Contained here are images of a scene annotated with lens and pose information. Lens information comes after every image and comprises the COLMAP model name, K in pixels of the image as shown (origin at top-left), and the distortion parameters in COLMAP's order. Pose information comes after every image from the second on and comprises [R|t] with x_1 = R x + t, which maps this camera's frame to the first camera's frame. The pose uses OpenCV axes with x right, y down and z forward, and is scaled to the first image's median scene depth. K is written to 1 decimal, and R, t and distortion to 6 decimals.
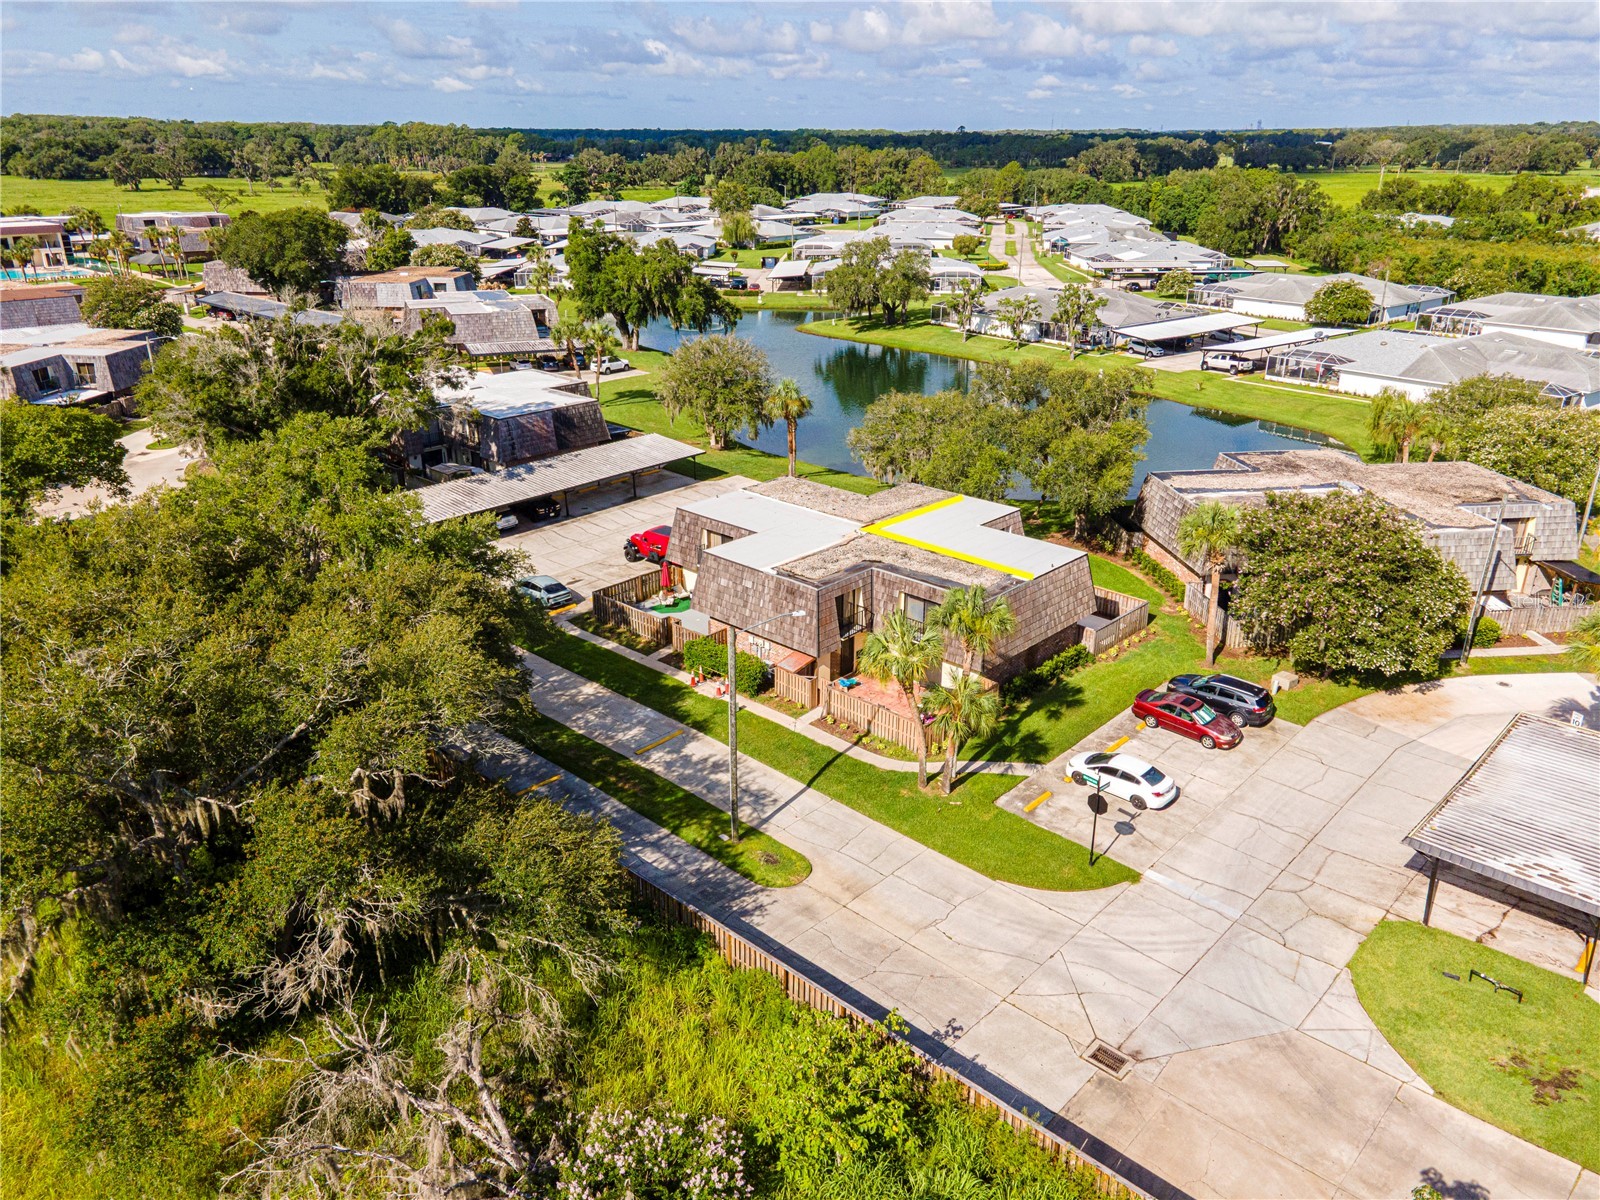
lens RADIAL K [[1164.0, 0, 802.8], [0, 1164.0, 595.5], [0, 0, 1]] dist [0.026961, 0.047131]
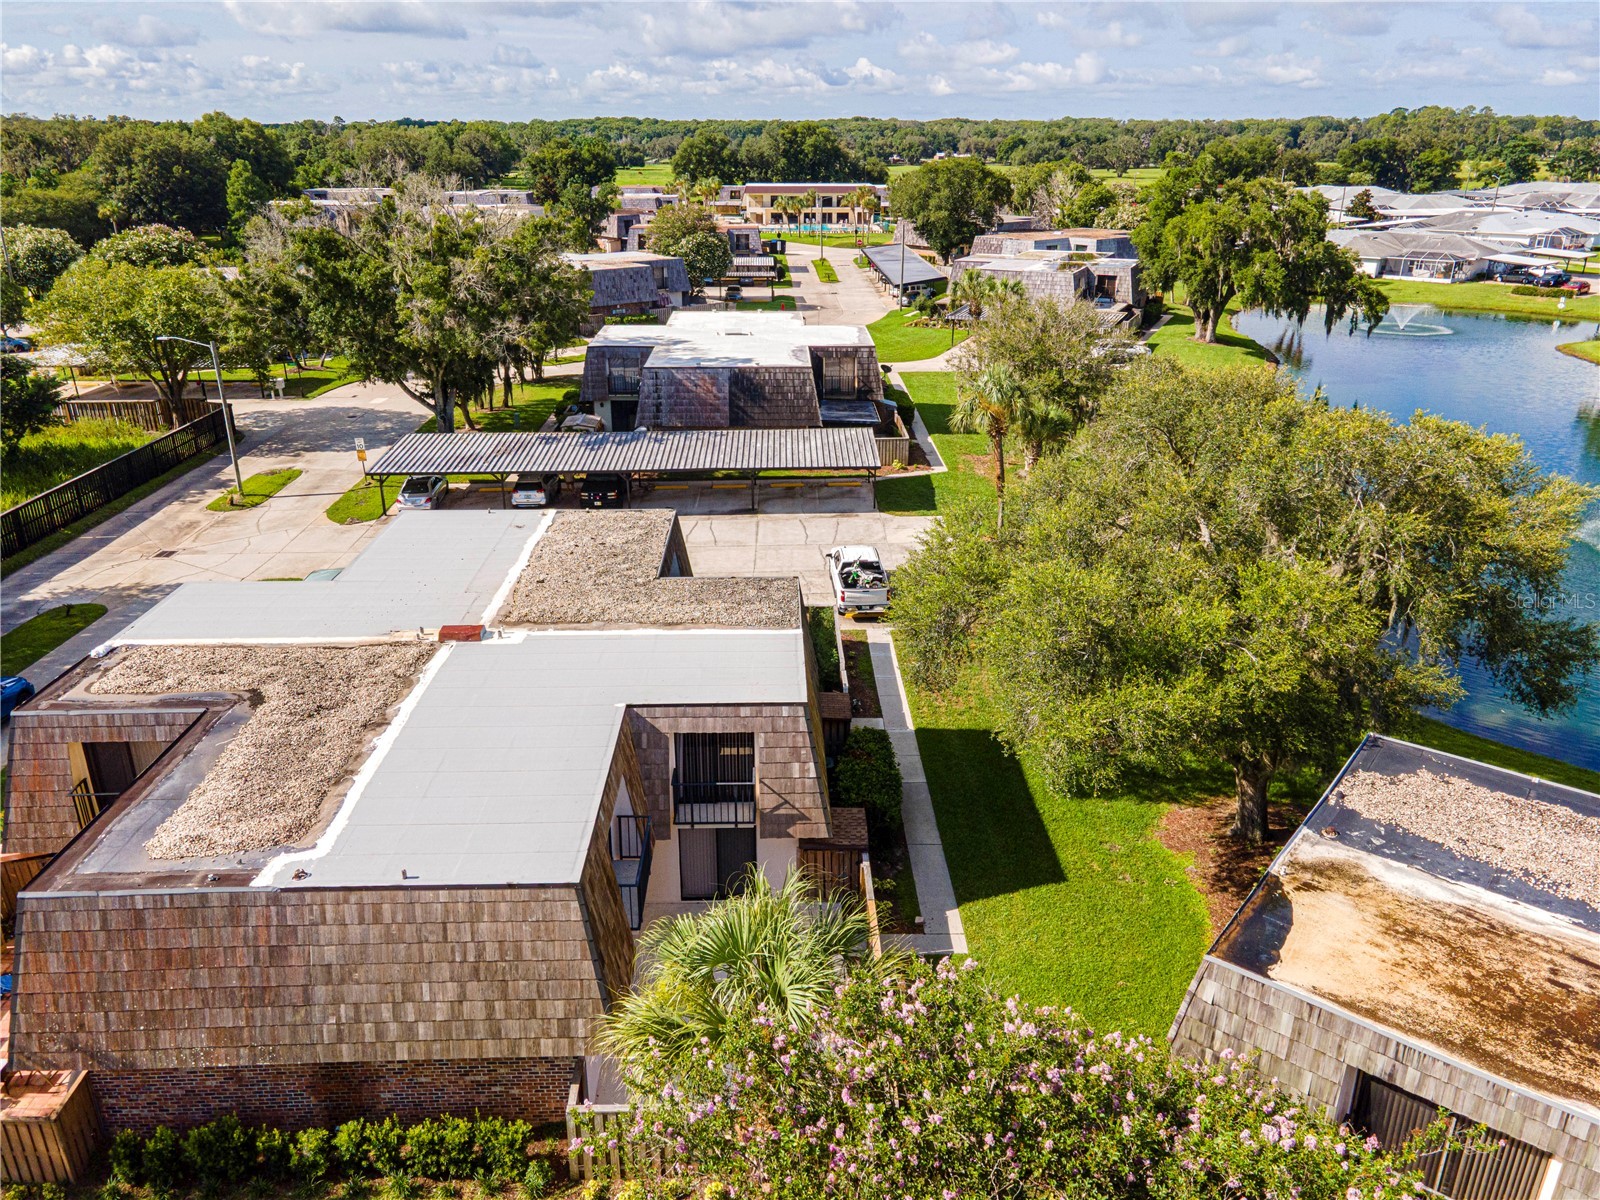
lens RADIAL K [[1164.0, 0, 802.8], [0, 1164.0, 595.5], [0, 0, 1]] dist [0.026961, 0.047131]
pose [[0.697488, 0.263462, -0.666407, 0.224119], [-0.265559, 0.958779, 0.101105, -0.076046], [0.665575, 0.106451, 0.738701, 0.359876]]
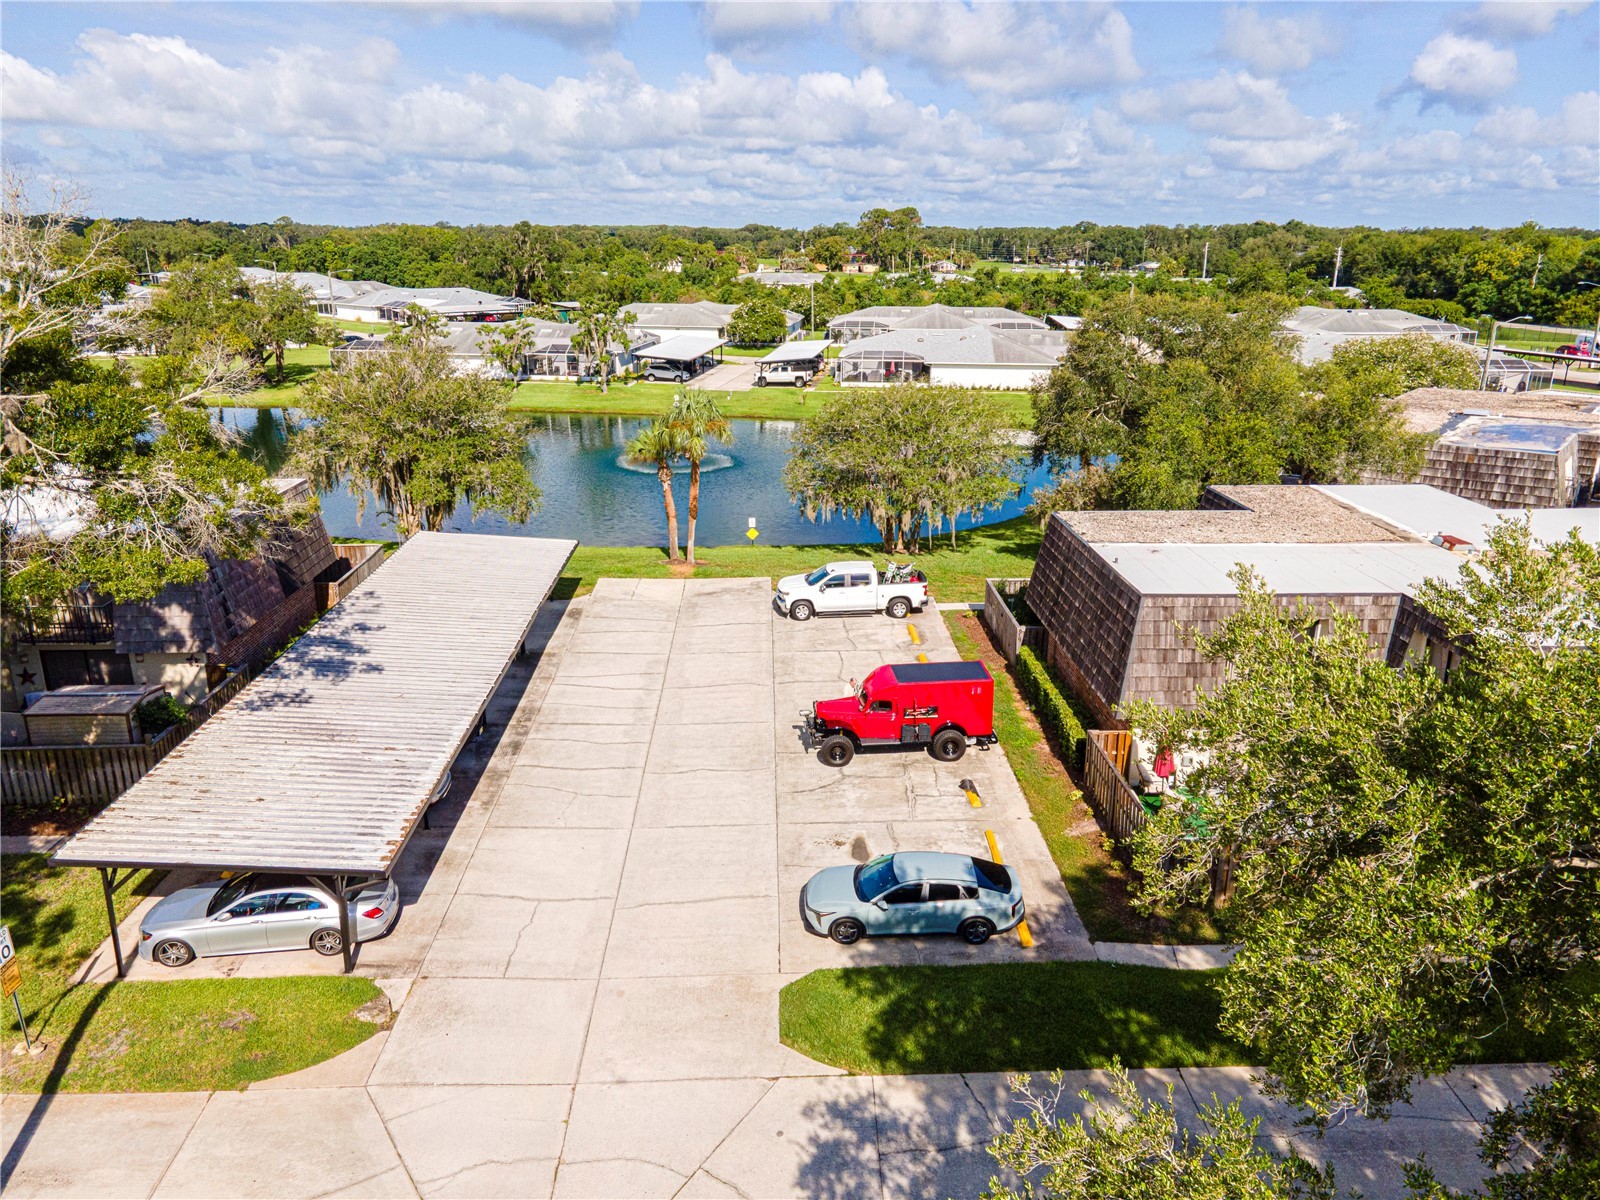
lens RADIAL K [[1164.0, 0, 802.8], [0, 1164.0, 595.5], [0, 0, 1]] dist [0.026961, 0.047131]
pose [[0.706151, -0.206412, 0.677307, -0.255442], [0.257416, 0.965951, 0.025999, -0.061262], [-0.659612, 0.155991, 0.735241, 0.388393]]
